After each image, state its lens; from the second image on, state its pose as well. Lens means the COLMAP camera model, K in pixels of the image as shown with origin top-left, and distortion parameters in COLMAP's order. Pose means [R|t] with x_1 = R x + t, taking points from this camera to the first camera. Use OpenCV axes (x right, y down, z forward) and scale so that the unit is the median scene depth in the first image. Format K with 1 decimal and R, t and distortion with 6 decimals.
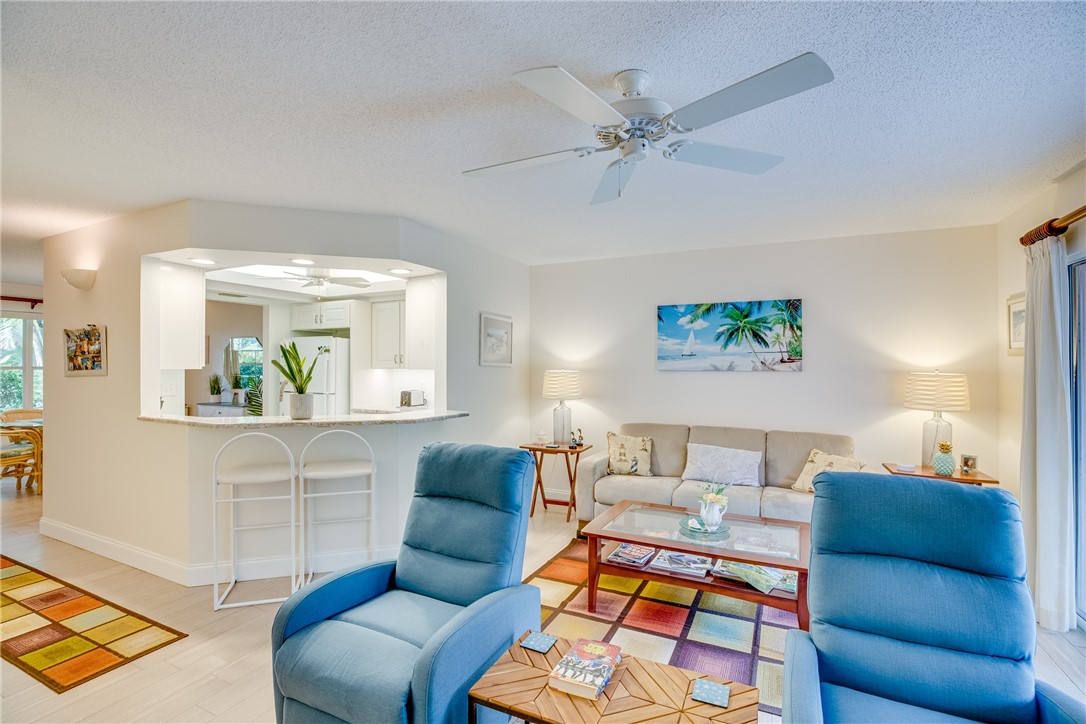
lens RADIAL K [[499.4, 0, 544.5], [0, 499.4, 361.7], [0, 0, 1]] dist [-0.046722, 0.014698]
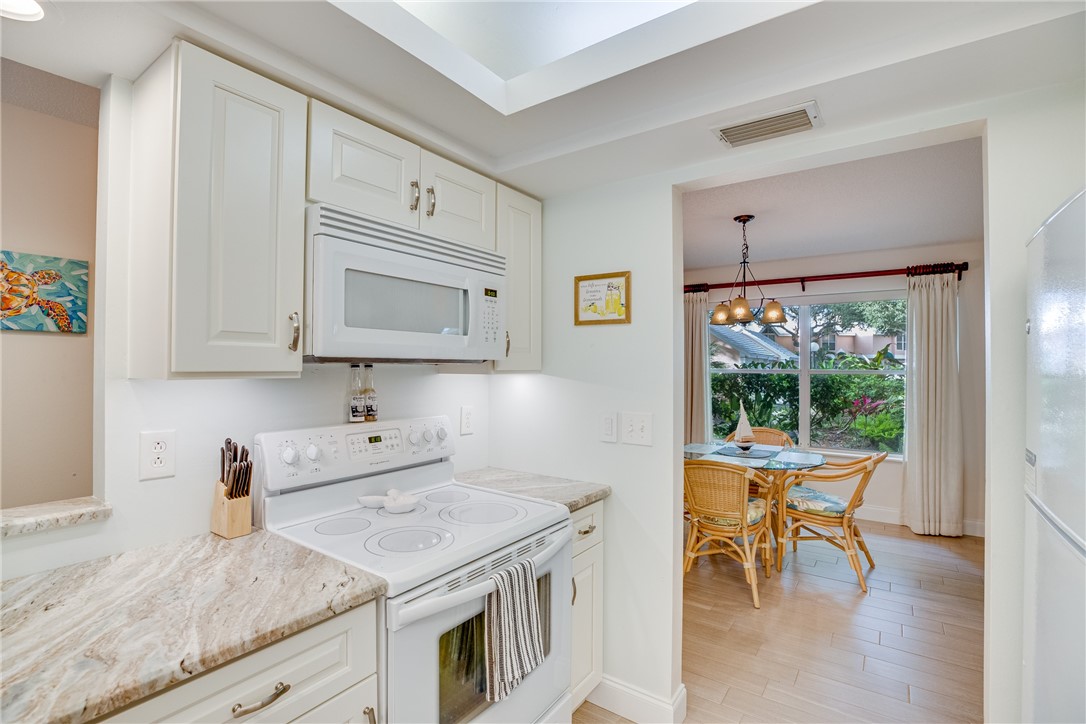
lens RADIAL K [[499.4, 0, 544.5], [0, 499.4, 361.7], [0, 0, 1]] dist [-0.046722, 0.014698]
pose [[-0.161286, -0.009908, -0.986858, -0.388270], [0.002976, 0.999940, -0.010526, 0.006543], [0.986903, -0.004635, -0.161247, 1.097943]]
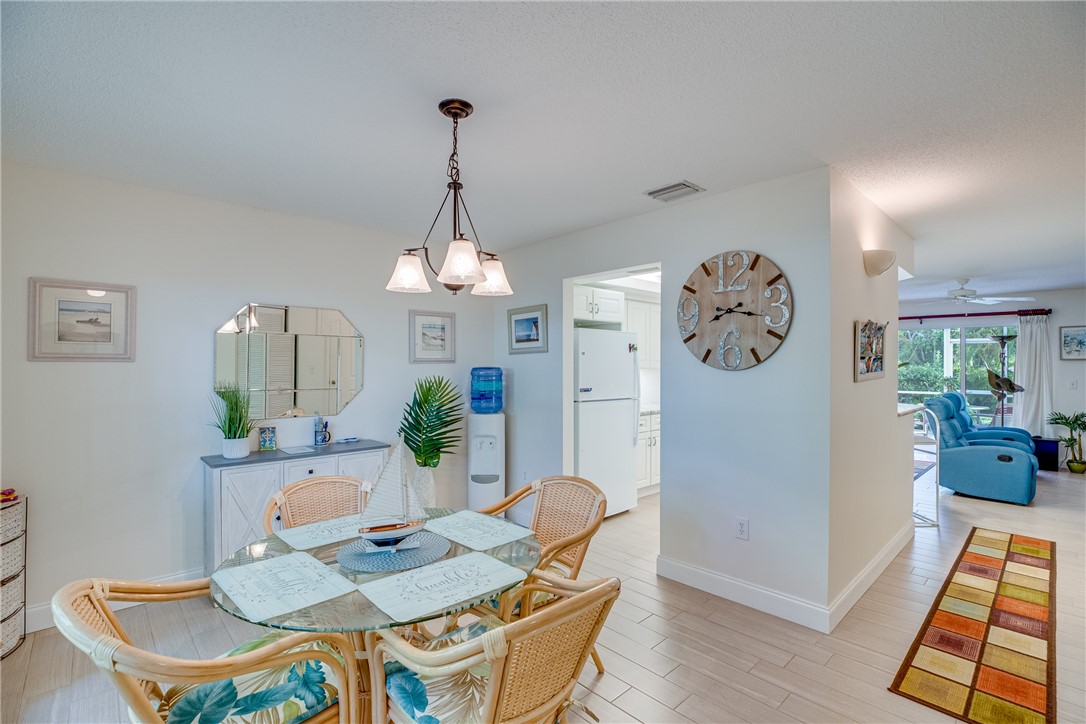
lens RADIAL K [[499.4, 0, 544.5], [0, 499.4, 361.7], [0, 0, 1]] dist [-0.046722, 0.014698]
pose [[0.356376, 0.003440, 0.934336, -1.652296], [-0.007692, 0.999970, -0.000747, 0.002785], [-0.934311, -0.006920, 0.356392, 1.044633]]
